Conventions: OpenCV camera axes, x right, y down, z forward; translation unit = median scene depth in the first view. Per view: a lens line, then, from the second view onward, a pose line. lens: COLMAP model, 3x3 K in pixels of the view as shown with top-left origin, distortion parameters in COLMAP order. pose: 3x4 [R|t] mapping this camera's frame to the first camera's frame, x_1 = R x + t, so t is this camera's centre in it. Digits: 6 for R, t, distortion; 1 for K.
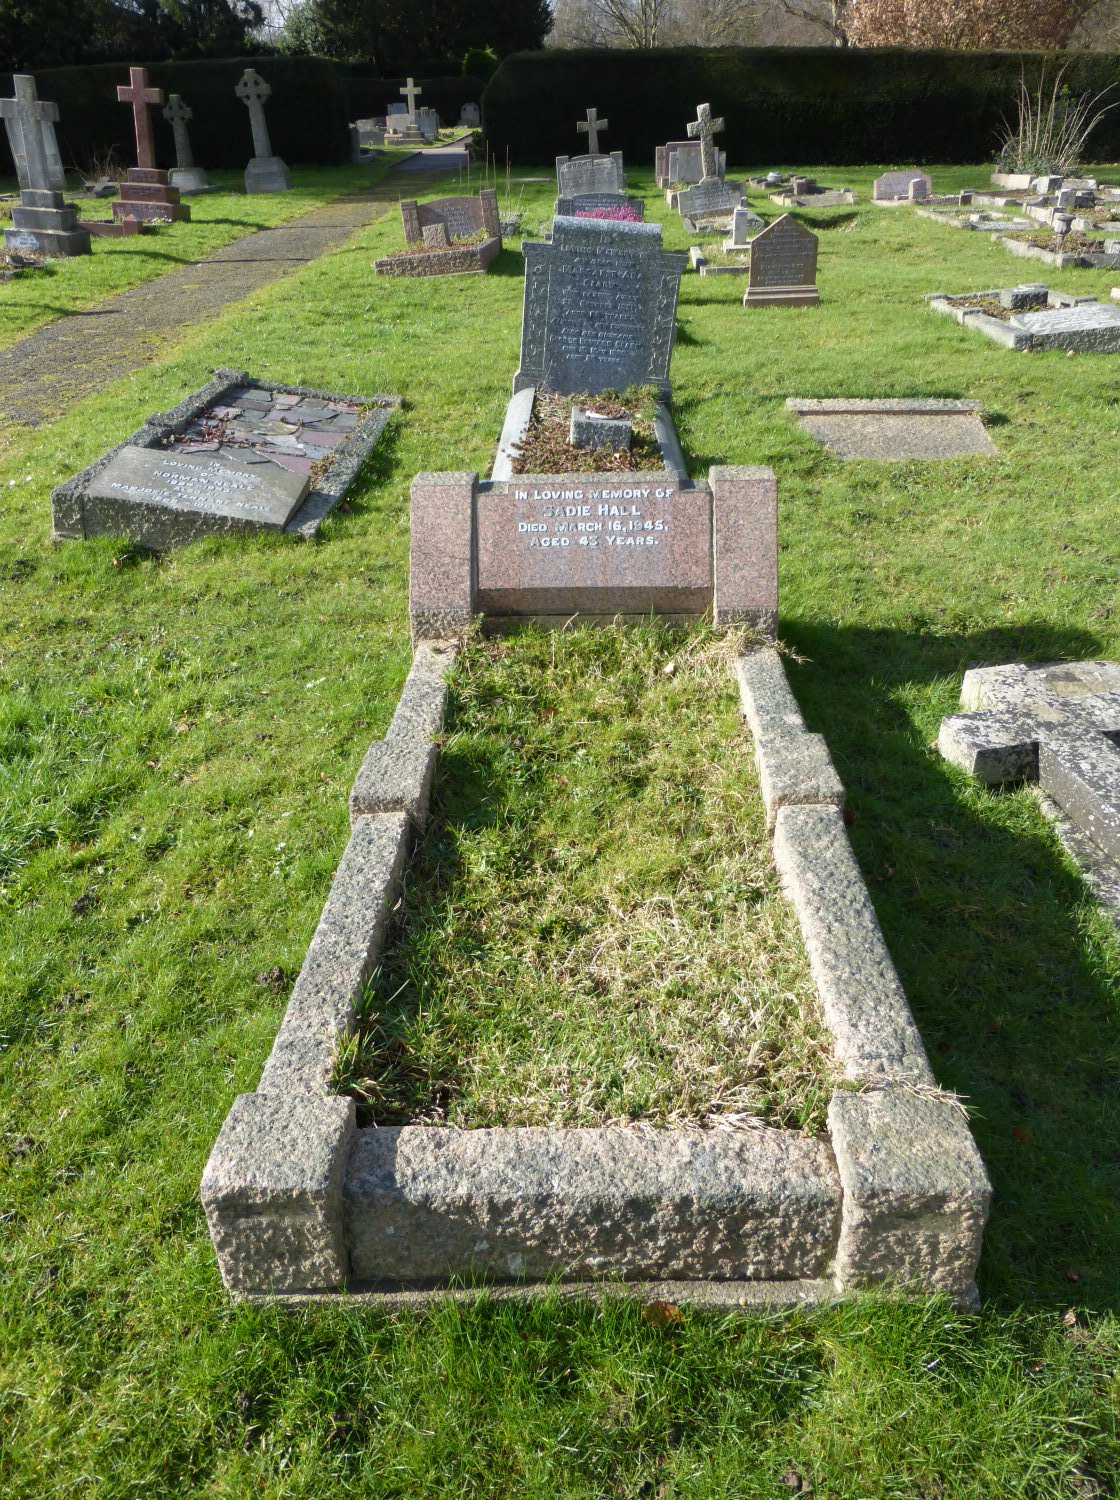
lens RADIAL K [[1099.5, 0, 543.6], [0, 1099.5, 743.3], [0, 0, 1]] dist [-0.021141, 0.008375]
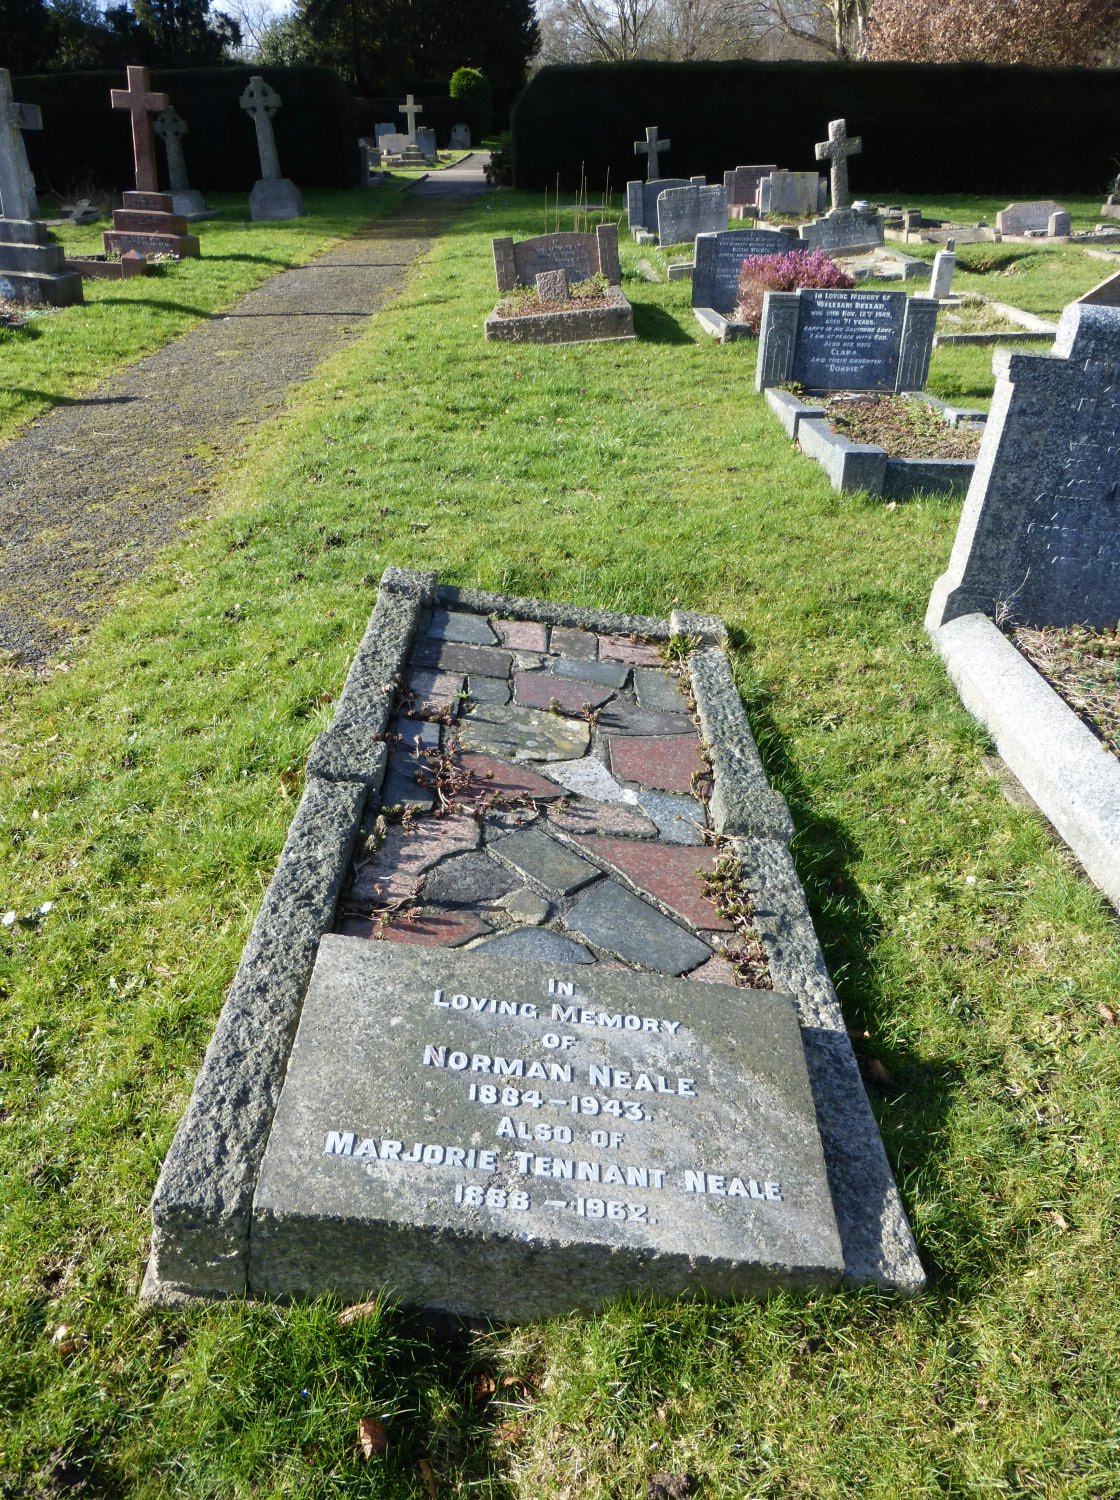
lens RADIAL K [[1102.9, 0, 553.6], [0, 1102.9, 745.1], [0, 0, 1]] dist [-0.038138, 0.034553]
pose [[0.999289, -0.010315, 0.036273, -0.101852], [0.010880, 0.999822, -0.015418, -0.107688], [-0.036107, 0.015801, 0.999223, 0.199122]]
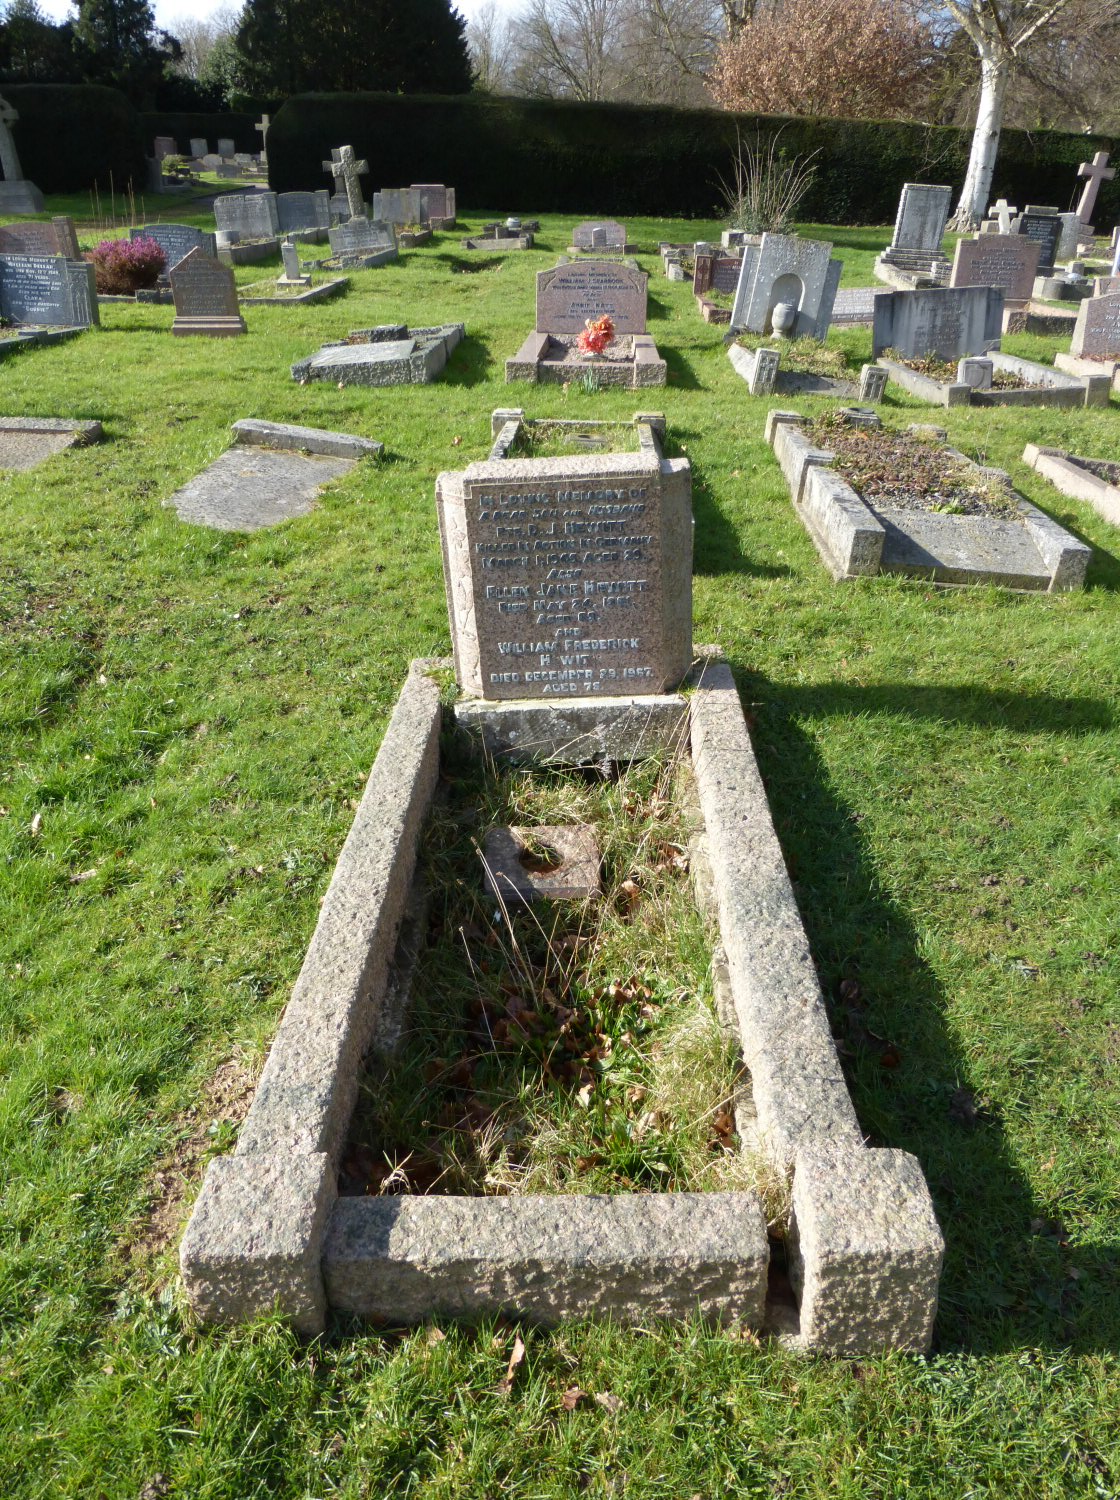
lens RADIAL K [[1101.0, 0, 566.9], [0, 1101.0, 744.6], [0, 0, 1]] dist [-0.016338, 0.007911]
pose [[0.998639, 0.026363, 0.044992, 0.324834], [-0.024791, 0.999075, -0.035142, 0.005340], [-0.045876, 0.033979, 0.998369, -0.013774]]
